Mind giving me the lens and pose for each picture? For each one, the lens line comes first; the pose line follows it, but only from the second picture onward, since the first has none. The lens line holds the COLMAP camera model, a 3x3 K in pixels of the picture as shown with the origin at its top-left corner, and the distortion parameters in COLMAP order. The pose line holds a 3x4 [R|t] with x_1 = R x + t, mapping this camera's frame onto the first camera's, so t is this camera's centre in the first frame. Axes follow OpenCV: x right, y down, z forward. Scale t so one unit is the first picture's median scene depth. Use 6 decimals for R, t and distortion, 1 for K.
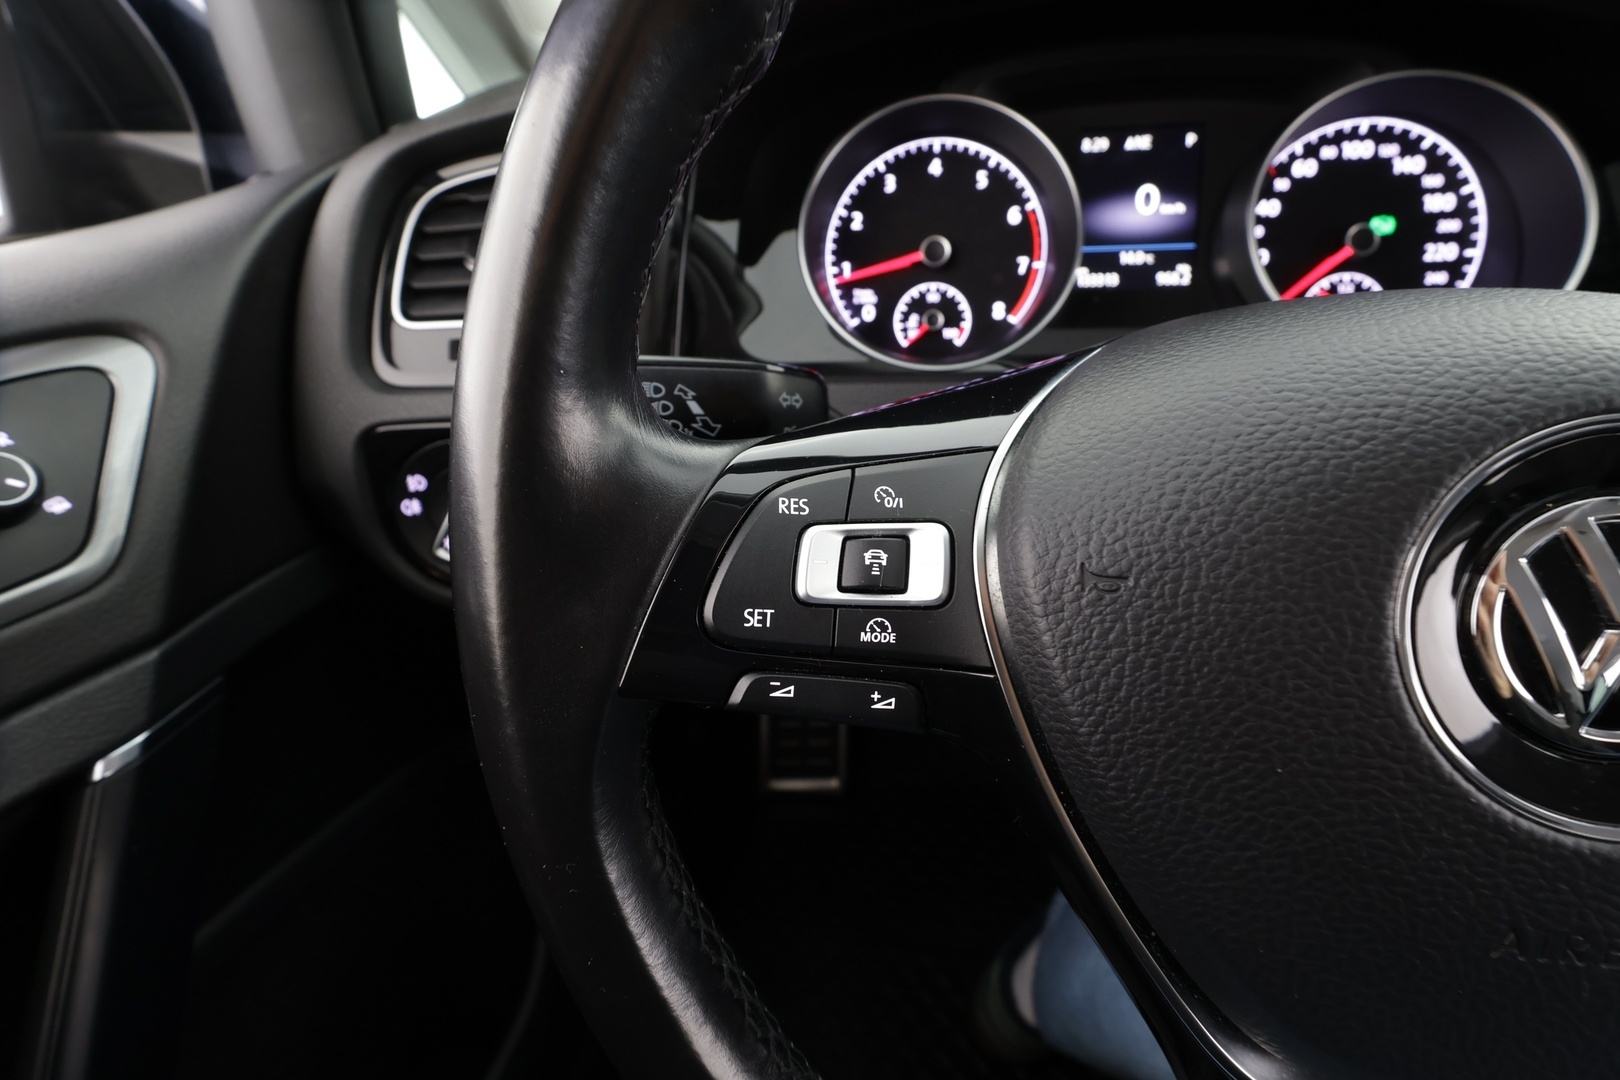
lens RADIAL K [[741.0, 0, 810.0], [0, 741.0, 540.0], [0, 0, 1]] dist [-0.002583, -0.000379]
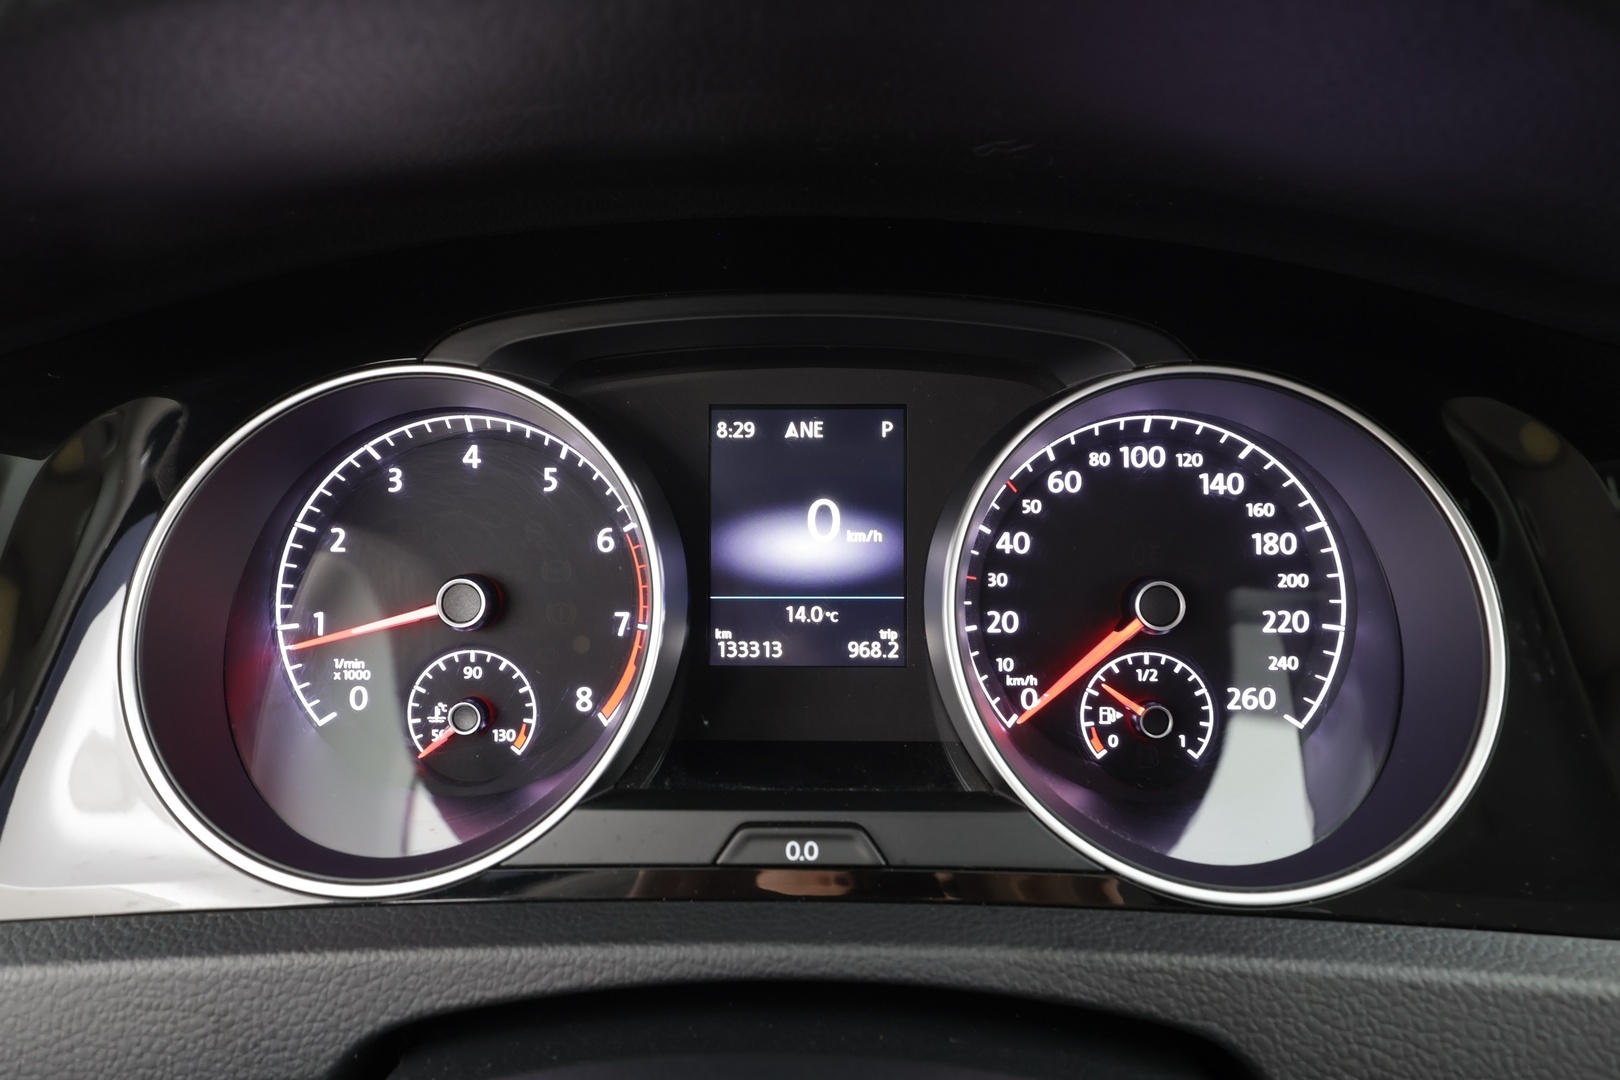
lens RADIAL K [[848.9, 0, 810.0], [0, 848.9, 540.0], [0, 0, 1]] dist [0.004469, 0.000602]
pose [[0.993077, -0.001908, 0.117446, 0.399572], [0.019334, 0.988886, -0.147415, -0.376738], [-0.115860, 0.148665, 0.982077, 0.363196]]
